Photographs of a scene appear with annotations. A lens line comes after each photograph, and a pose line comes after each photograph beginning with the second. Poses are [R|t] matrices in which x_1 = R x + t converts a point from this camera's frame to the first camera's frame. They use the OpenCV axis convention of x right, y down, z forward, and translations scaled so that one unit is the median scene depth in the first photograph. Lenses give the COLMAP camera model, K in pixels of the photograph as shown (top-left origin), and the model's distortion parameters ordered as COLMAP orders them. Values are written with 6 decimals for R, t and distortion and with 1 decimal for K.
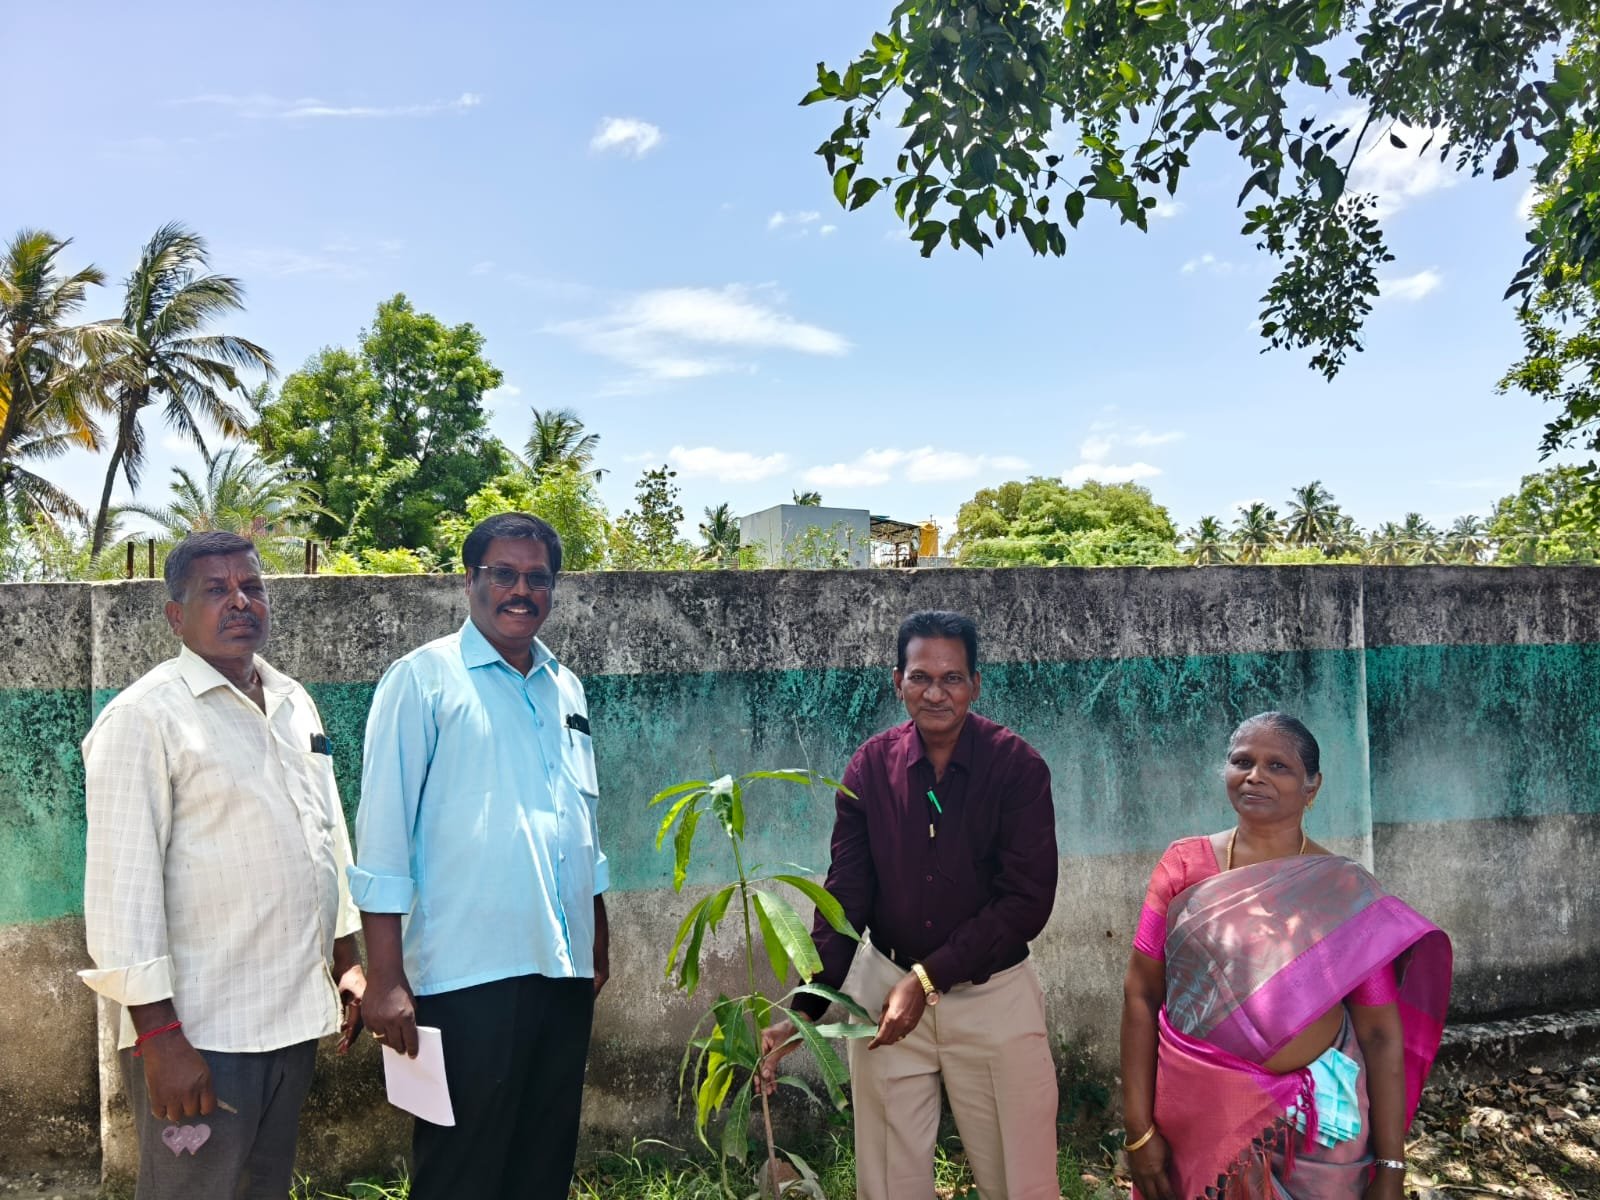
lens RADIAL K [[1355.2, 0, 800.0], [0, 1355.2, 600.0], [0, 0, 1]] dist [0.130617, -0.215081]
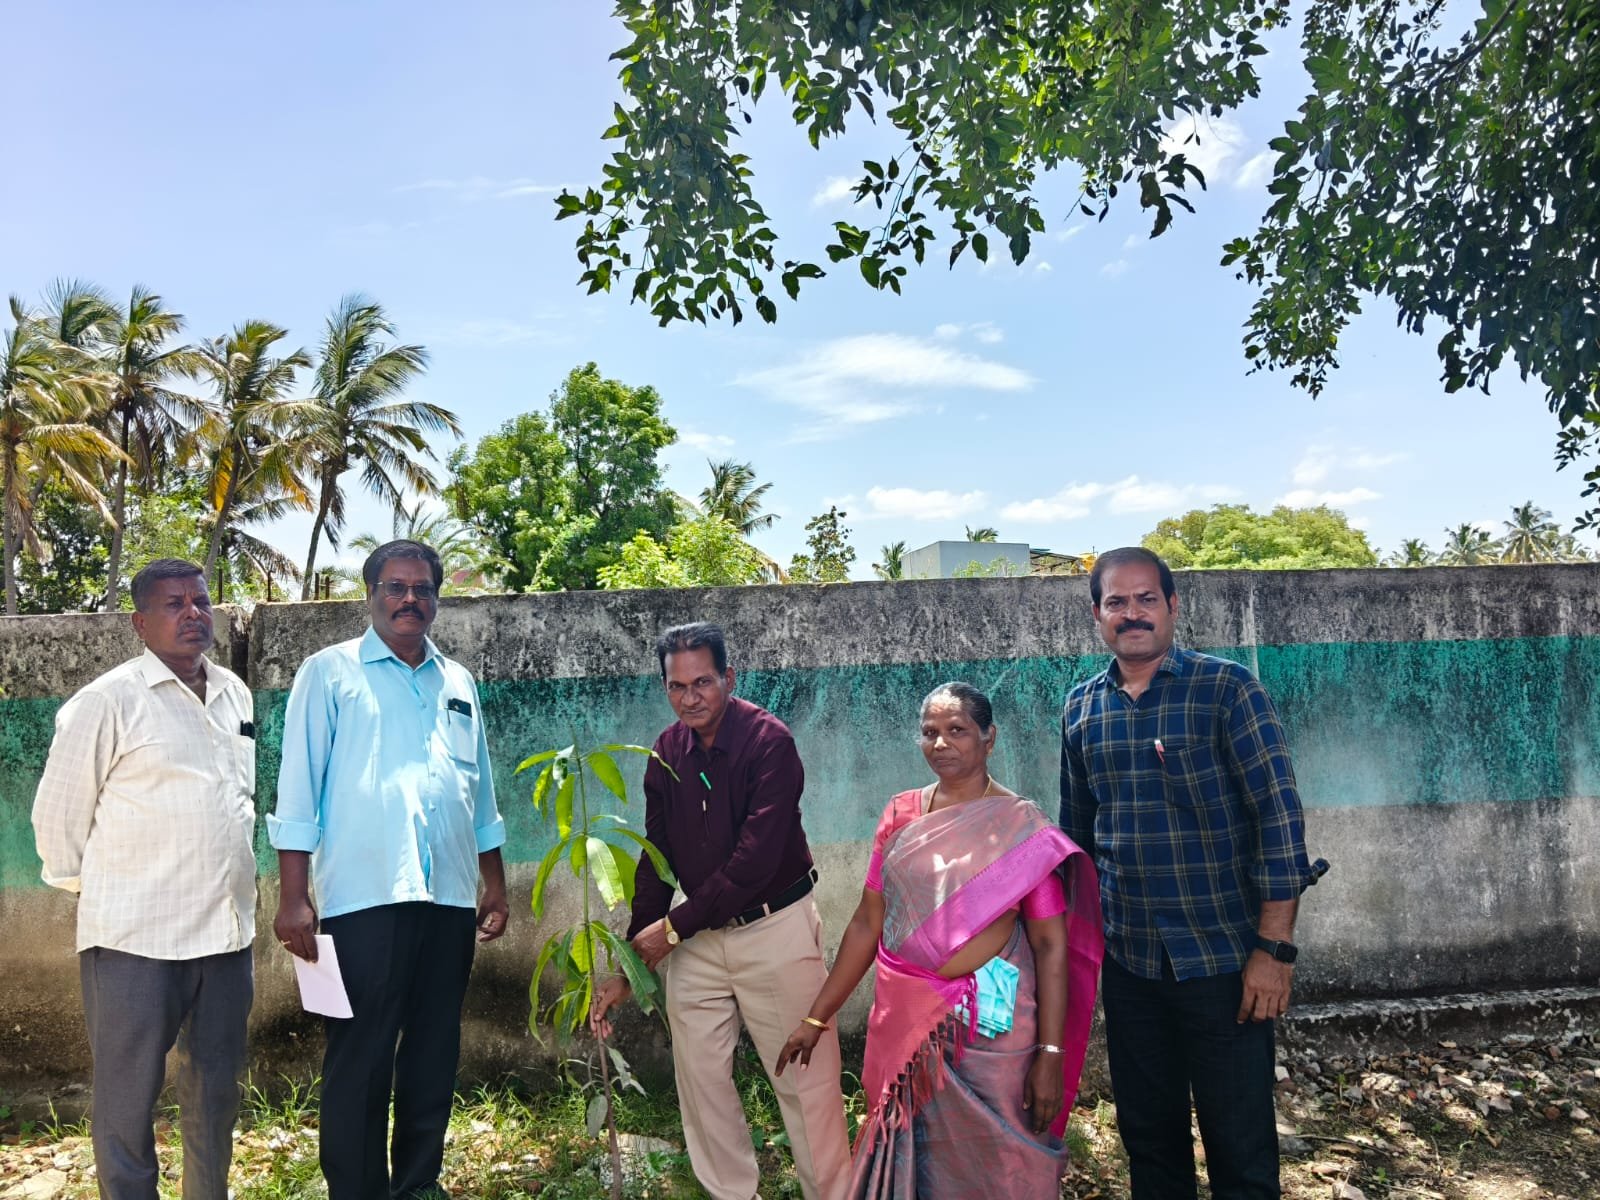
lens RADIAL K [[1355.2, 0, 800.0], [0, 1355.2, 600.0], [0, 0, 1]] dist [0.130617, -0.215081]
pose [[0.988314, -0.027098, -0.150003, 0.204482], [0.022525, 0.999231, -0.032104, 0.024178], [0.150758, 0.028350, 0.988164, -0.122265]]
